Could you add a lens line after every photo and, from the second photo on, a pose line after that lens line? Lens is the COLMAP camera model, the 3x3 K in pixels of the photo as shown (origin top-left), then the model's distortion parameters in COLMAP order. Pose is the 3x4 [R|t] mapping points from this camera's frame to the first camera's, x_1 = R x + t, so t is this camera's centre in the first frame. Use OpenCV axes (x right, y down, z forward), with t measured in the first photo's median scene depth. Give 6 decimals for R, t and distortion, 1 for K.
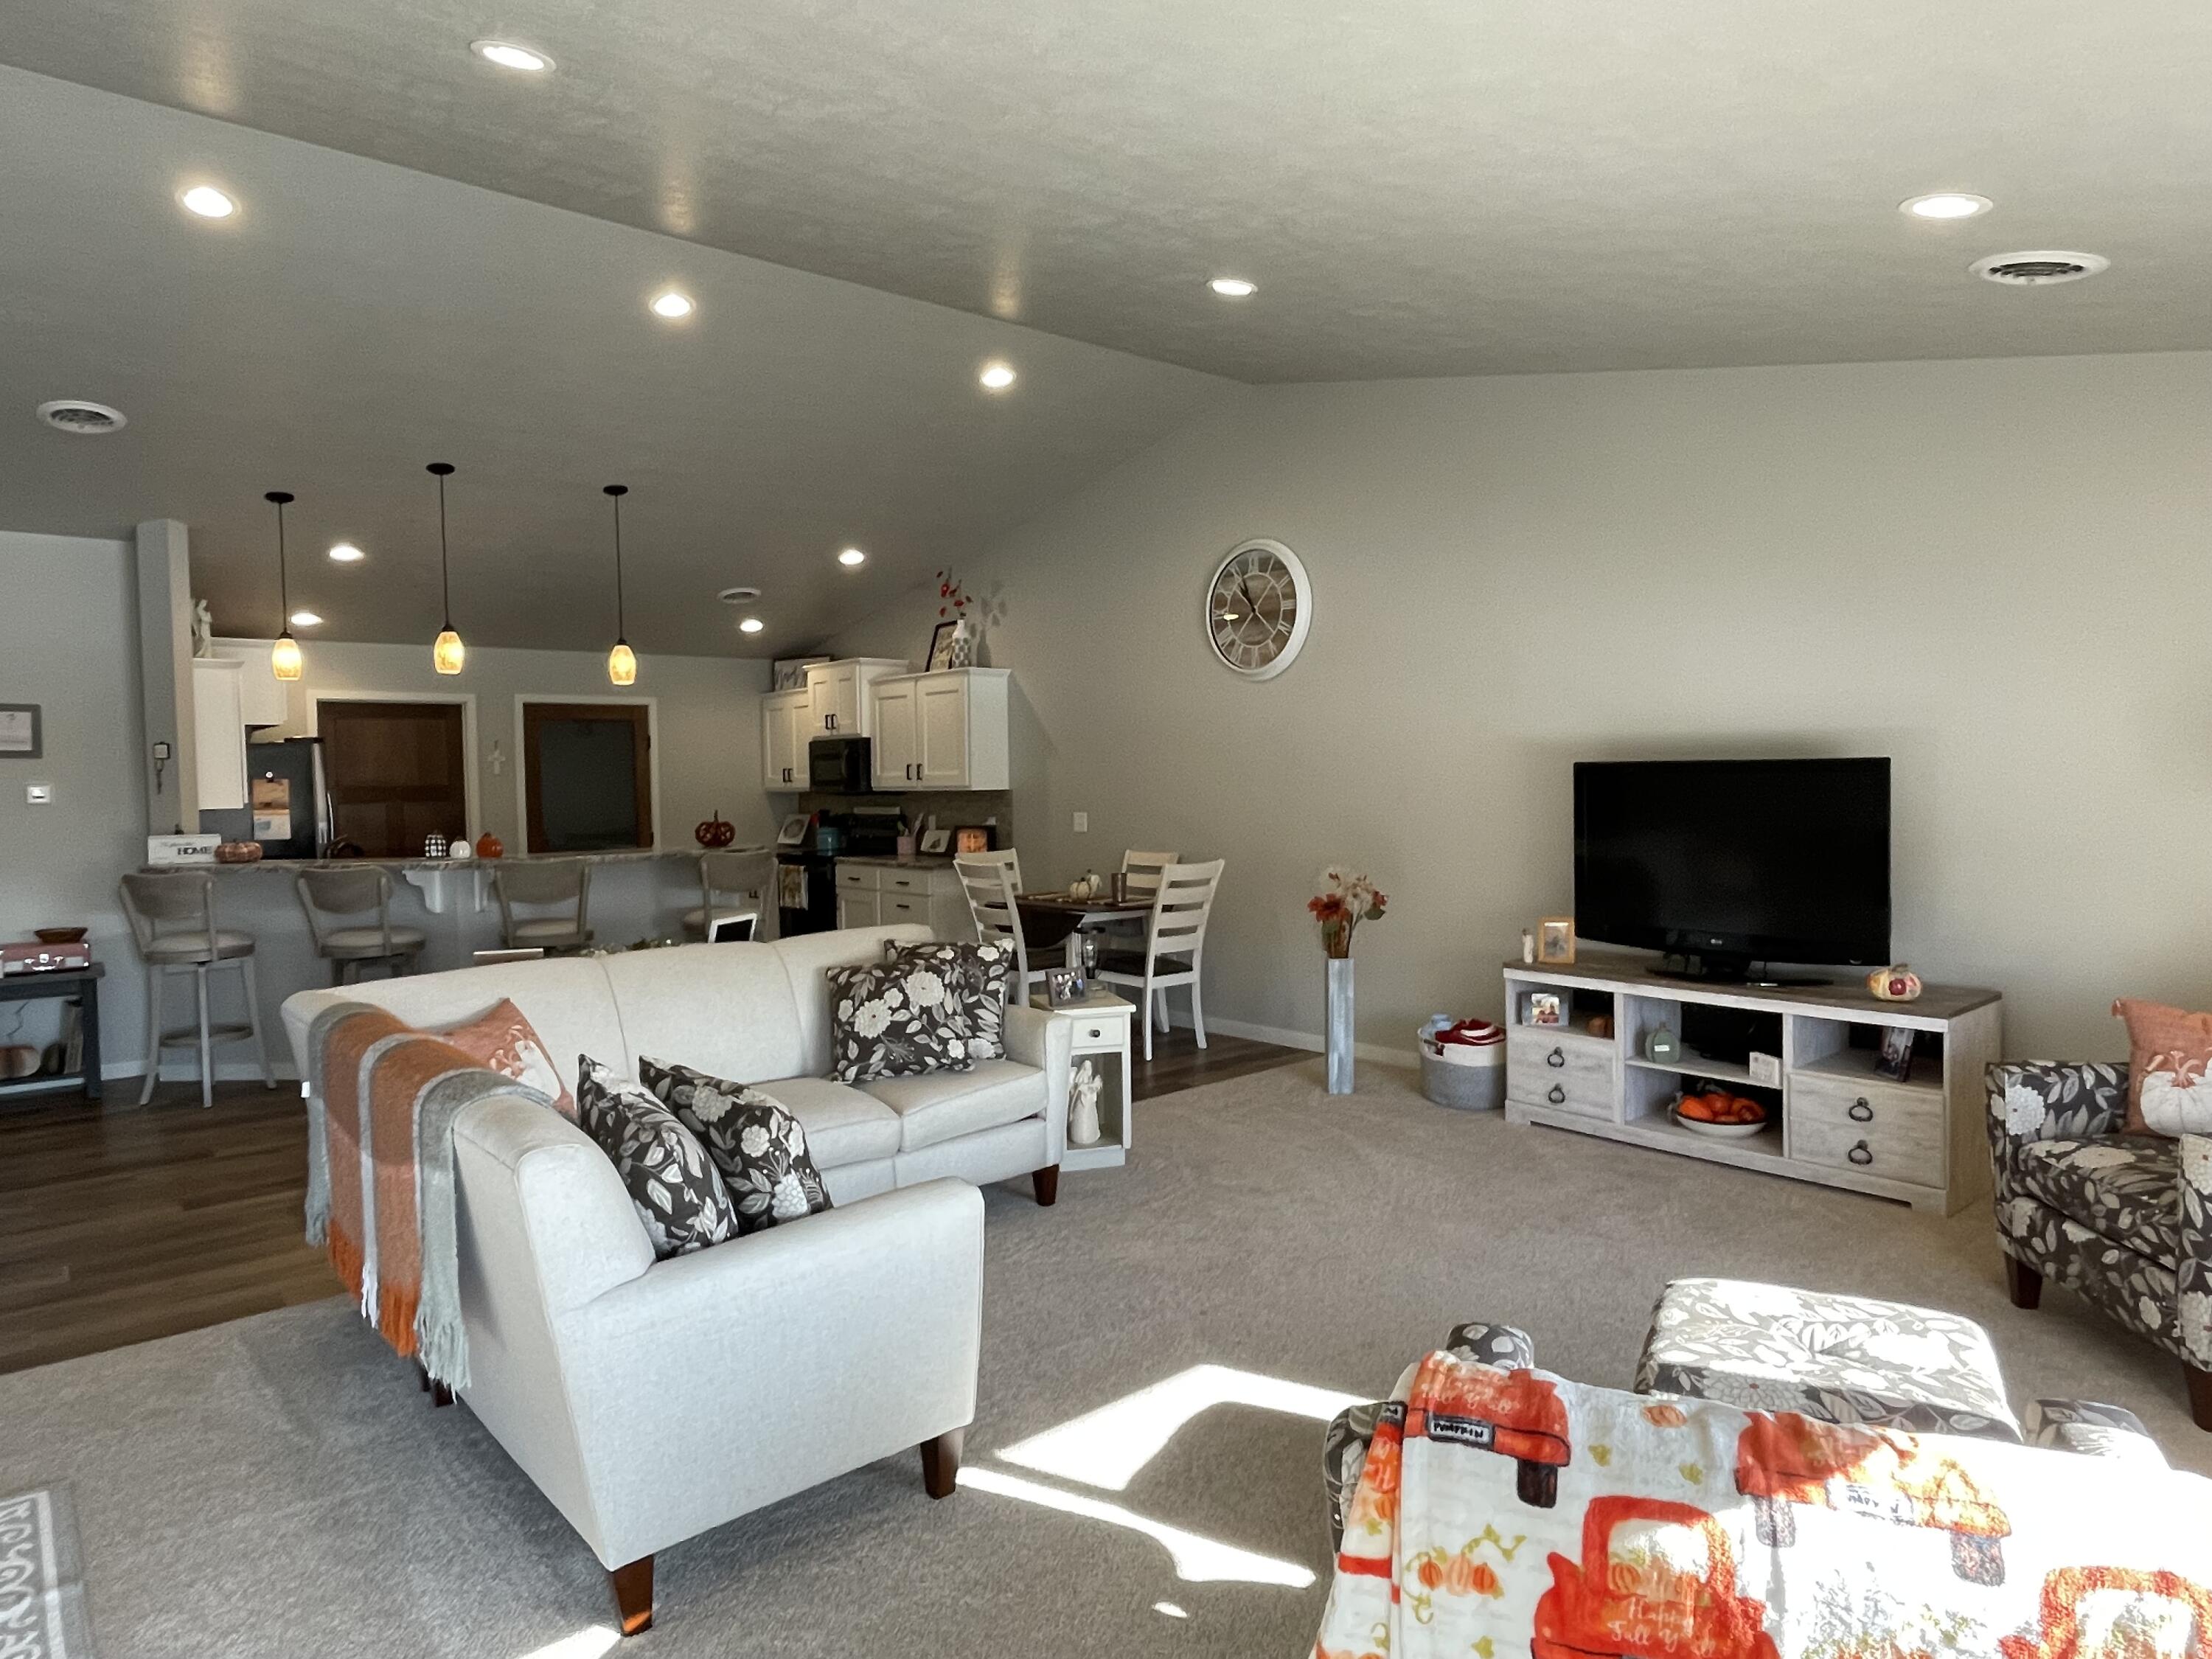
lens RADIAL K [[1324.7, 0, 1106.8], [0, 1324.7, 835.1], [0, 0, 1]] dist [-0.001403, 0.000211]
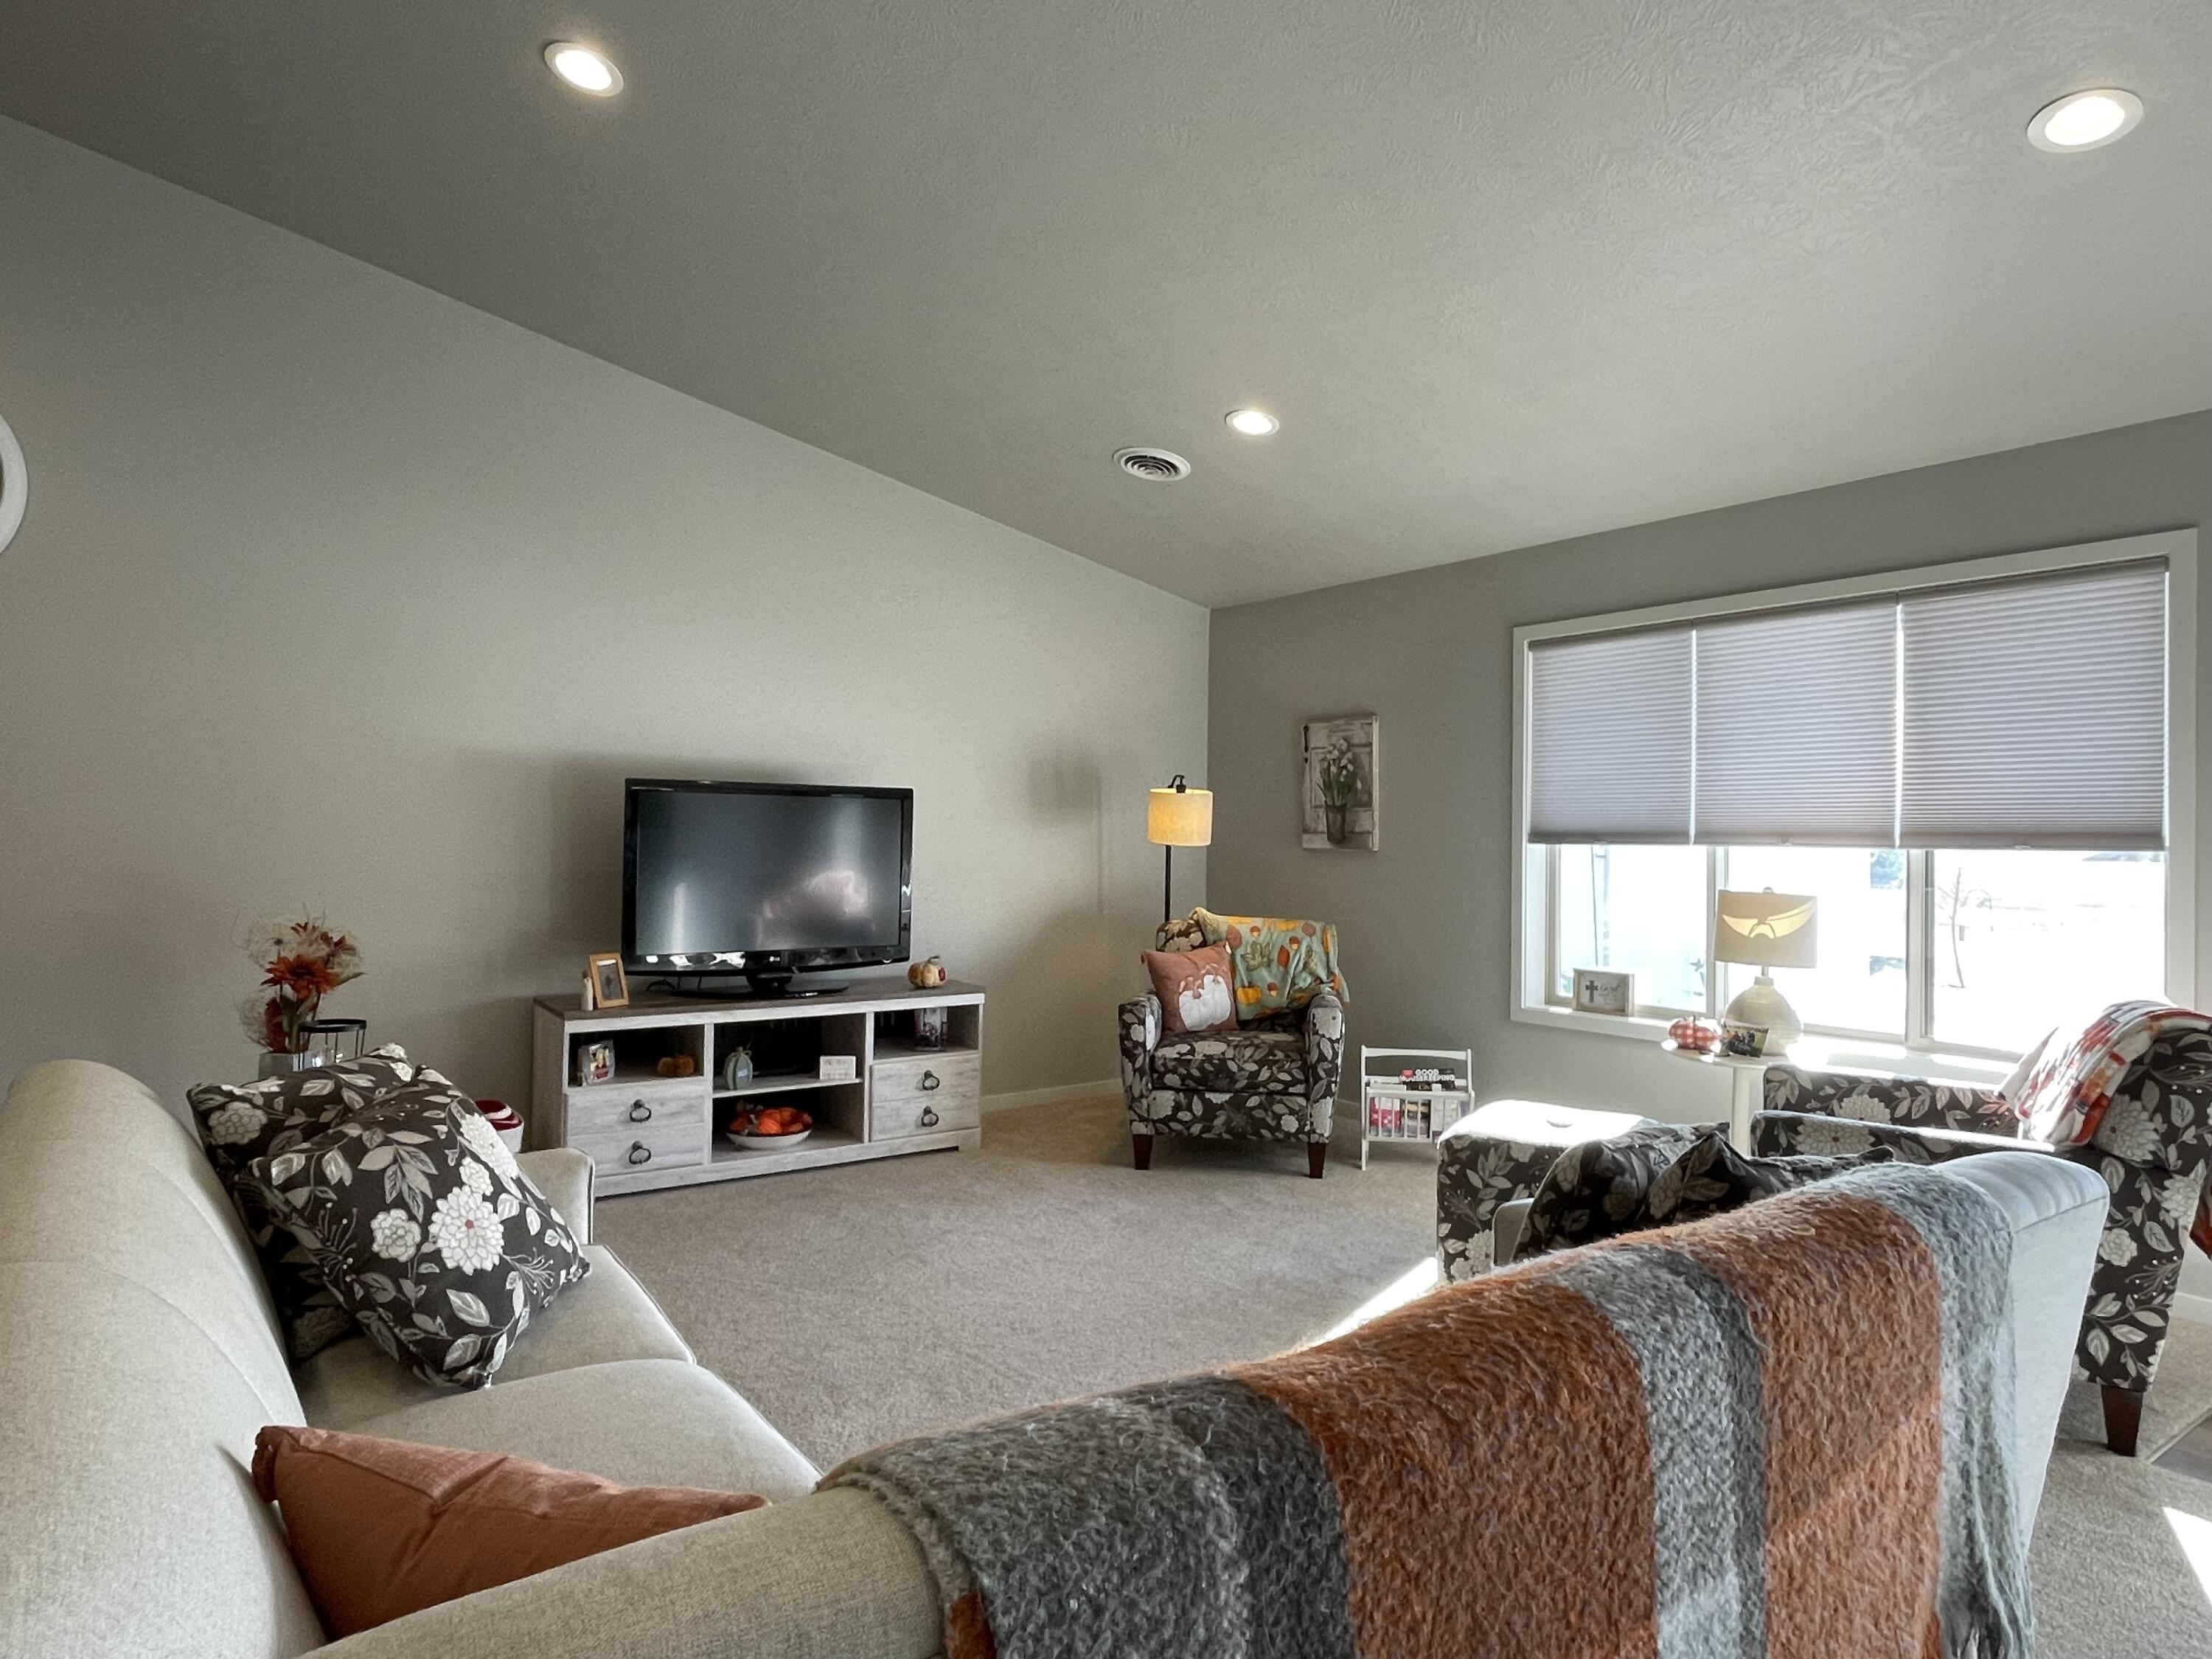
lens RADIAL K [[1324.7, 0, 1106.1], [0, 1324.7, 827.6], [0, 0, 1]] dist [-0.001403, 0.000211]
pose [[0.090993, 0.025312, 0.995530, -0.604698], [0.034166, 0.999009, -0.028523, 0.017578], [-0.995265, 0.036609, 0.090038, 0.707805]]
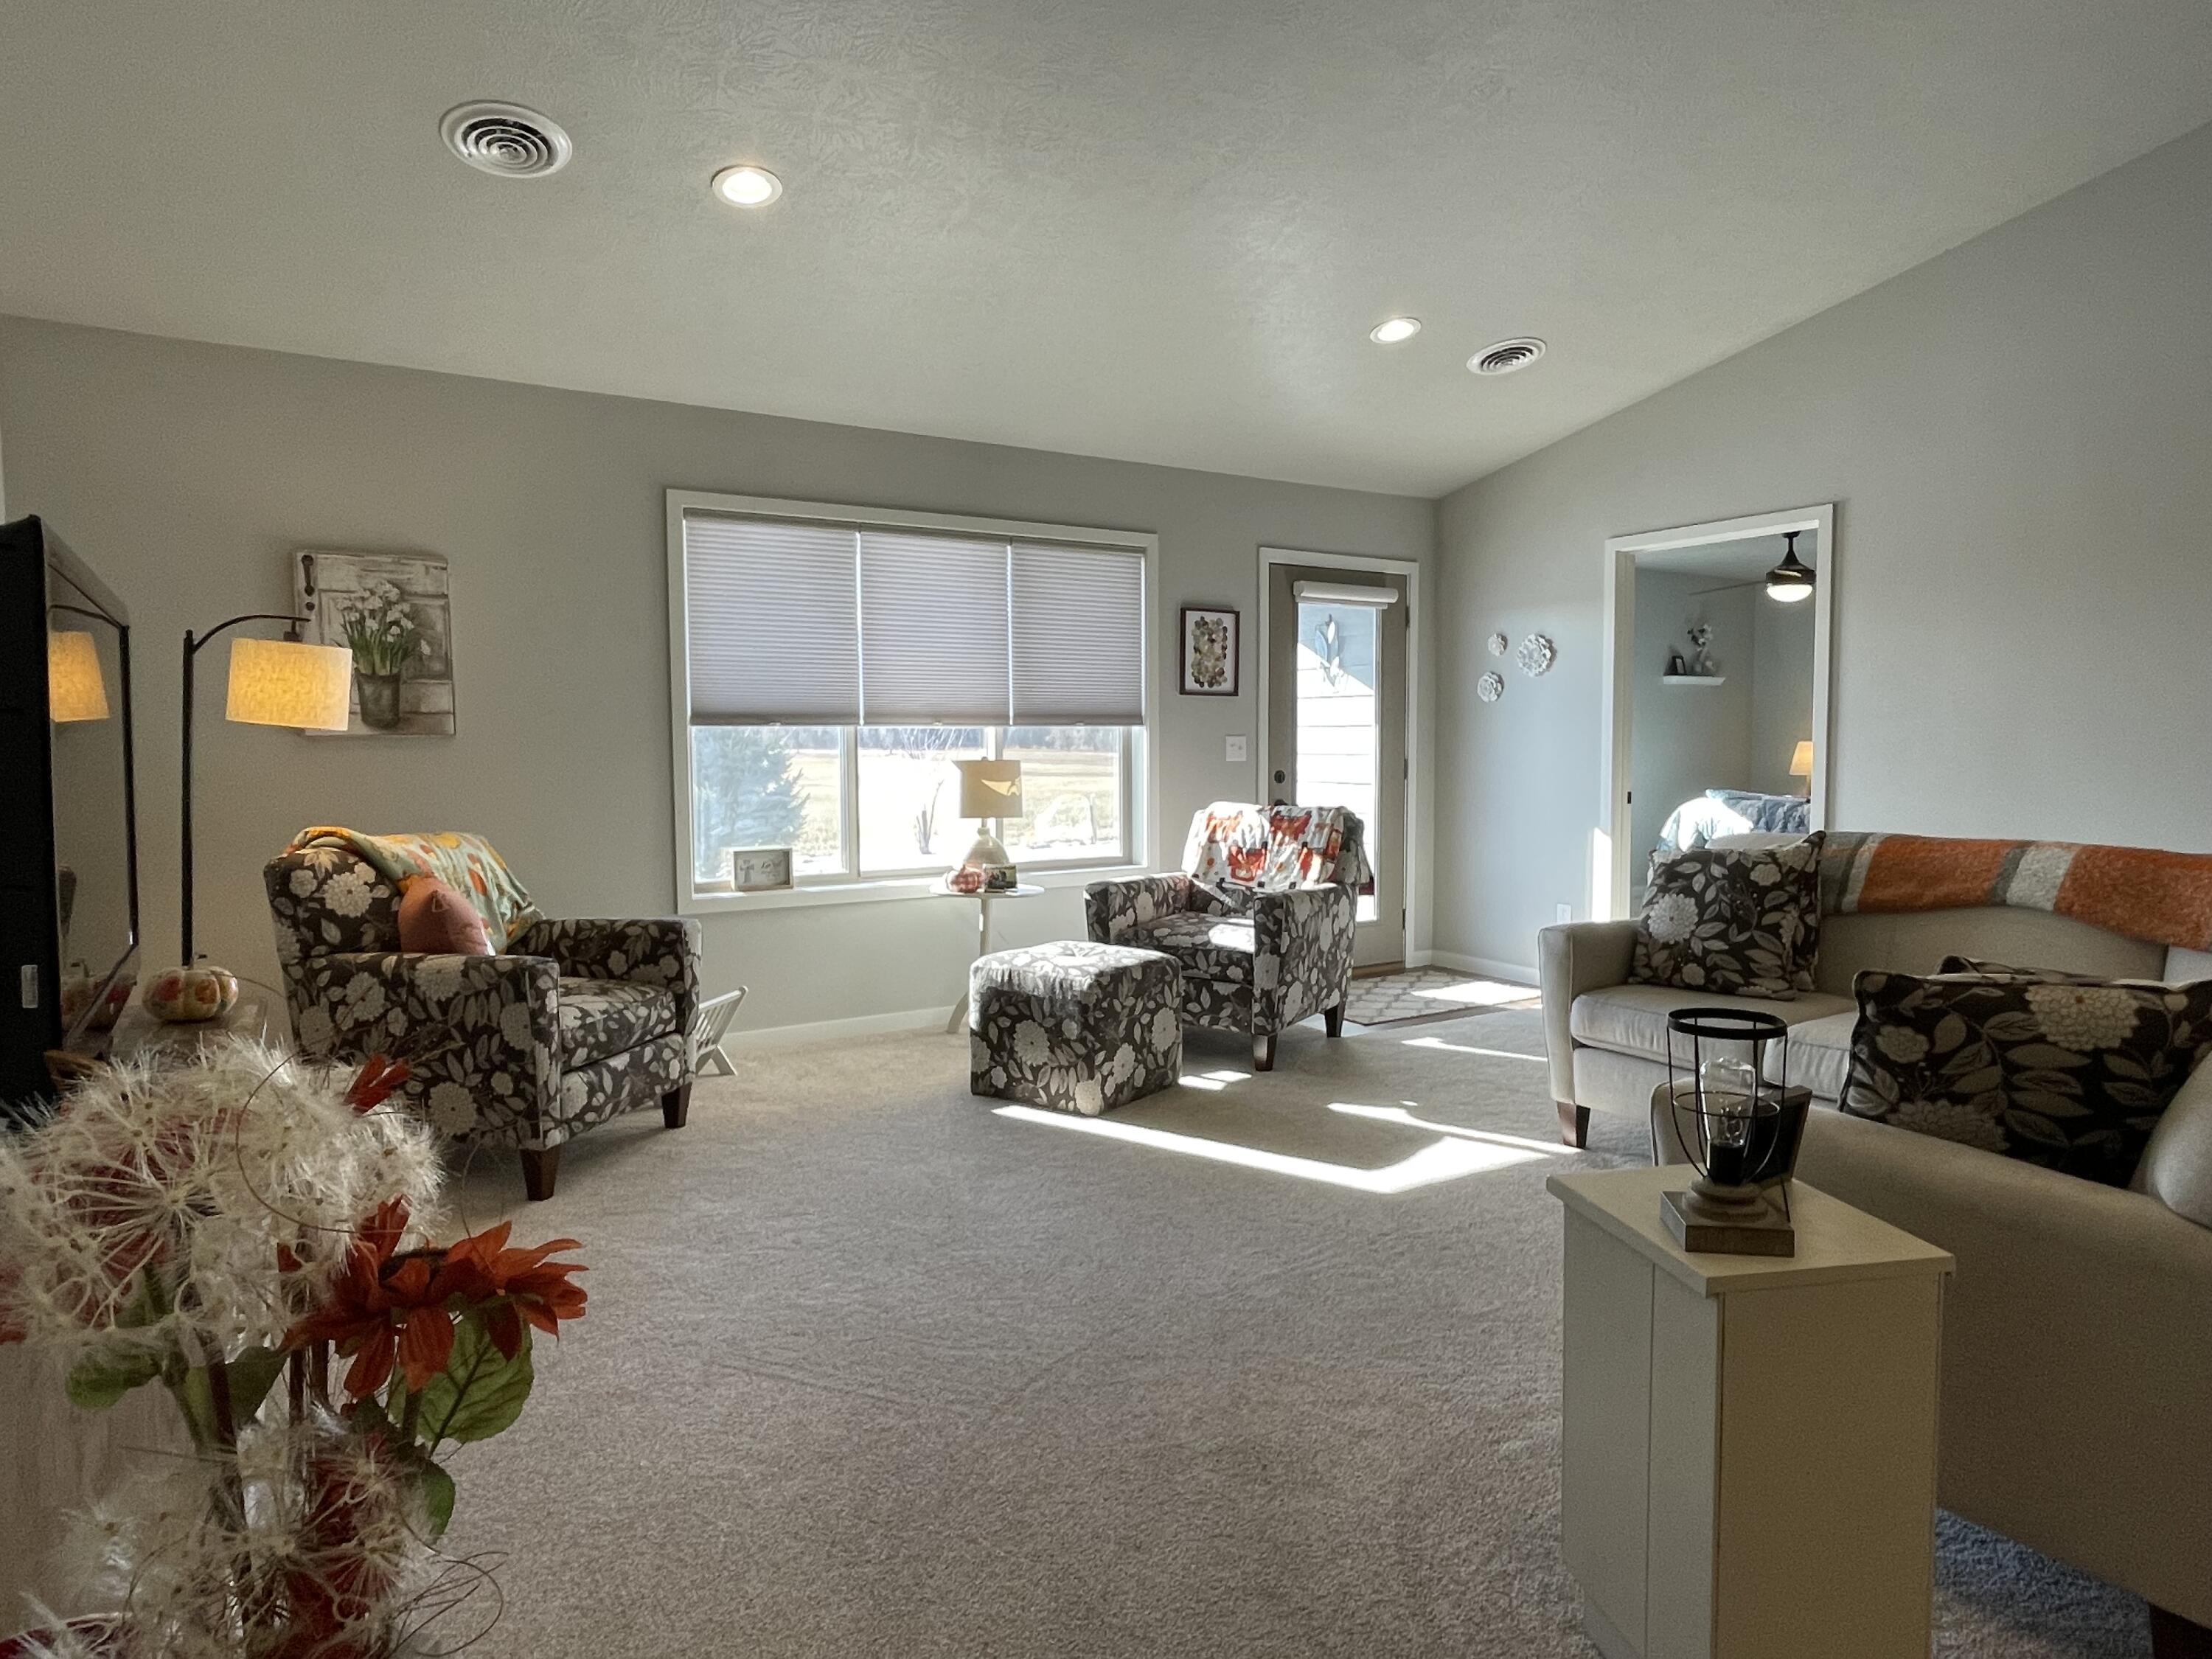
lens RADIAL K [[1324.7, 0, 1104.5], [0, 1324.7, 821.8], [0, 0, 1]] dist [-0.001403, 0.000211]
pose [[-0.987746, 0.012955, 0.155531, 0.089617], [0.029634, 0.993987, 0.105407, -0.015372], [-0.153230, 0.108725, -0.982191, 1.490576]]
